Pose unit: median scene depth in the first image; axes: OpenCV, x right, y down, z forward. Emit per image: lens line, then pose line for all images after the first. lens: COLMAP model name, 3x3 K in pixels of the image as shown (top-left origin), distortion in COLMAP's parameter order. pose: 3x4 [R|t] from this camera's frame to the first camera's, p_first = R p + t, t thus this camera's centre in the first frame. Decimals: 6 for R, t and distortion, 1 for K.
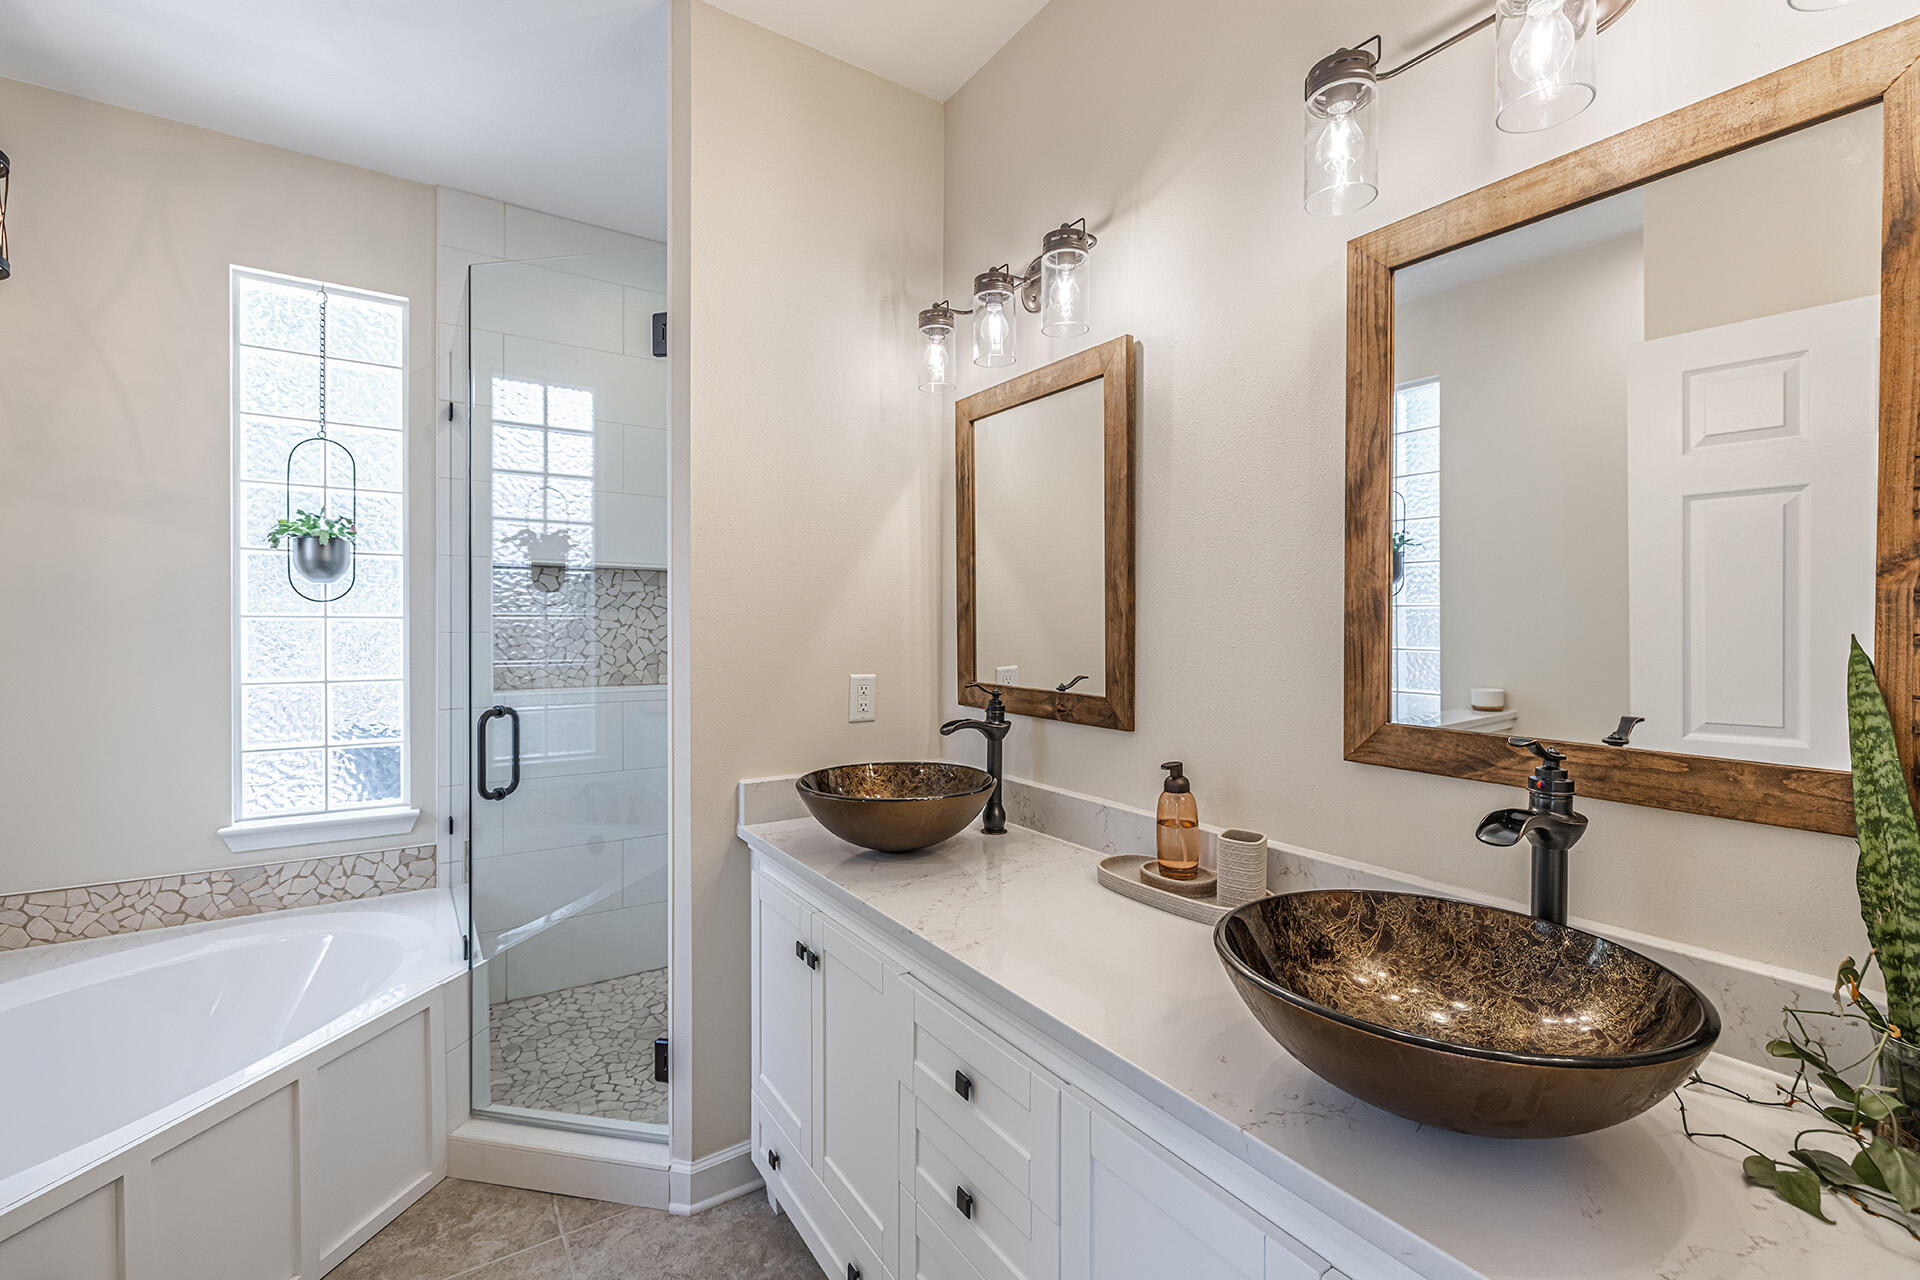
lens RADIAL K [[834.5, 0, 980.1], [0, 834.5, 634.3], [0, 0, 1]] dist [0.000040, -0.001113]
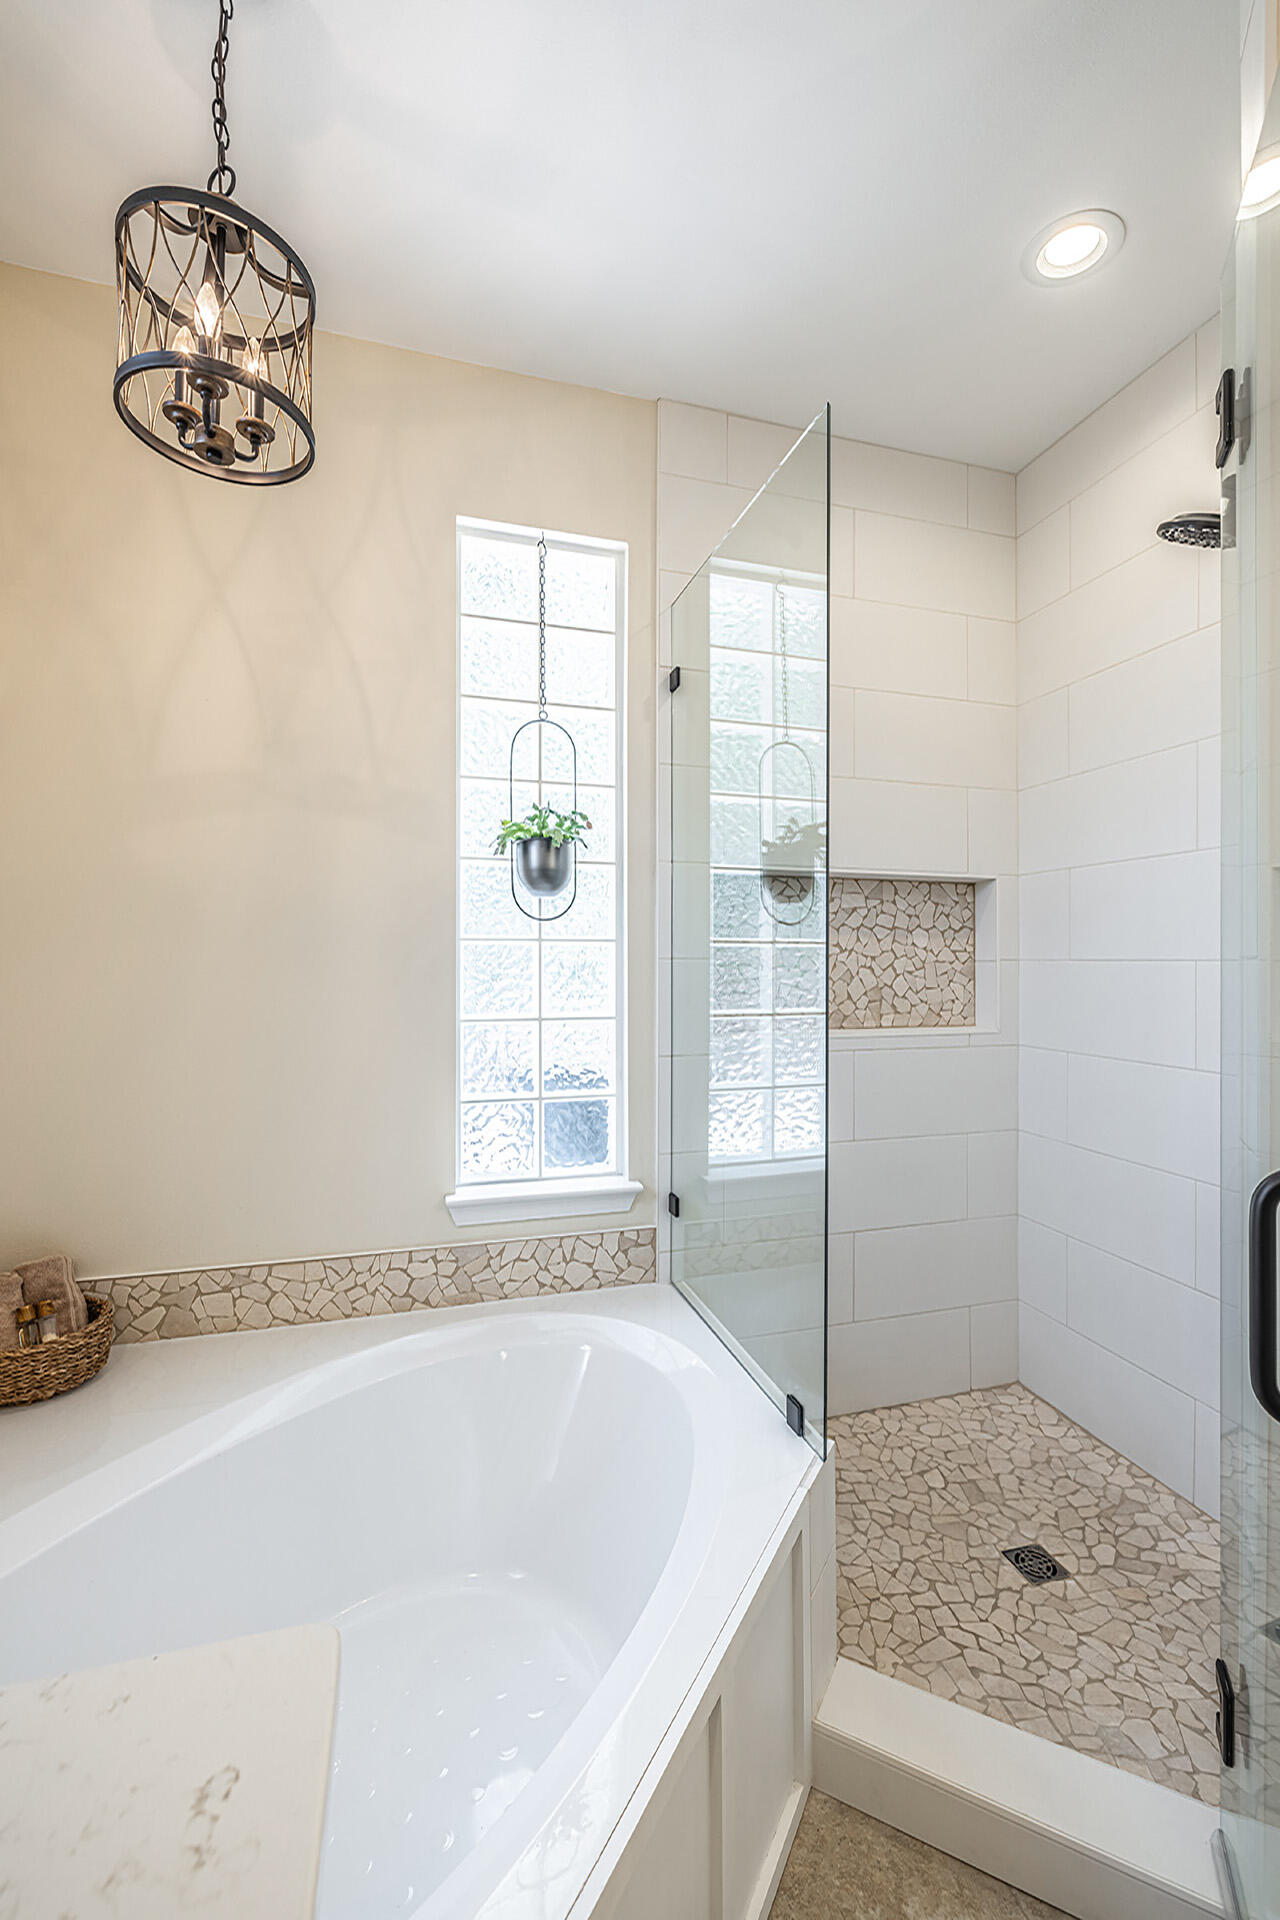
lens RADIAL K [[821.6, 0, 648.5], [0, 821.6, 965.2], [0, 0, 1]] dist [-0.002900, 0.000694]
pose [[0.952501, -0.008143, -0.304426, -0.426646], [0.003333, 0.999861, -0.016314, 0.016518], [0.304516, 0.014524, 0.952396, 0.258090]]
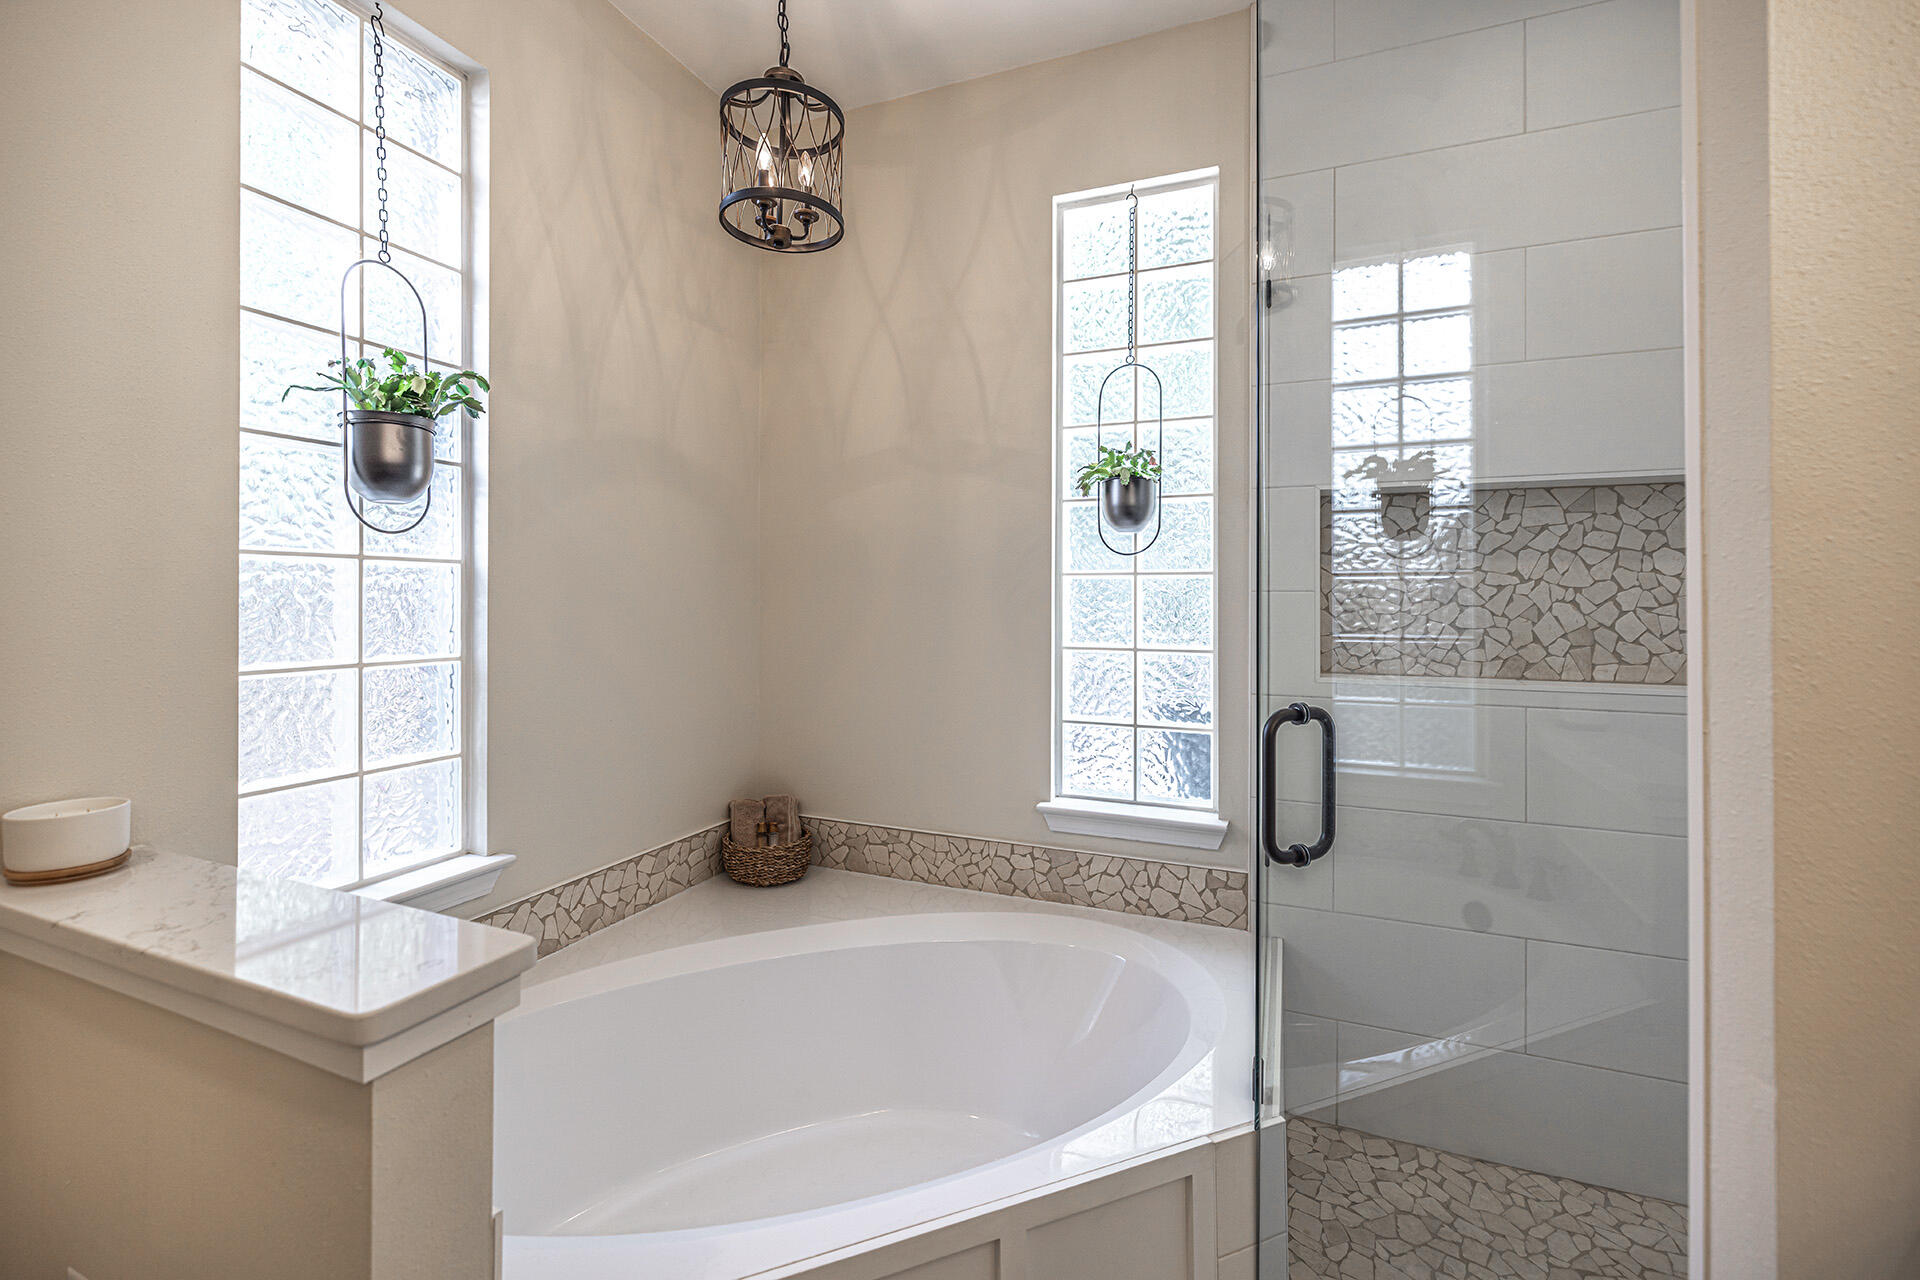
lens RADIAL K [[821.6, 0, 946.4], [0, 821.6, 594.2], [0, 0, 1]] dist [-0.002900, 0.000694]
pose [[0.538032, -0.009932, -0.842866, -0.174662], [-0.011427, 0.999753, -0.019075, 0.017883], [0.842847, 0.019894, 0.537786, 0.374224]]
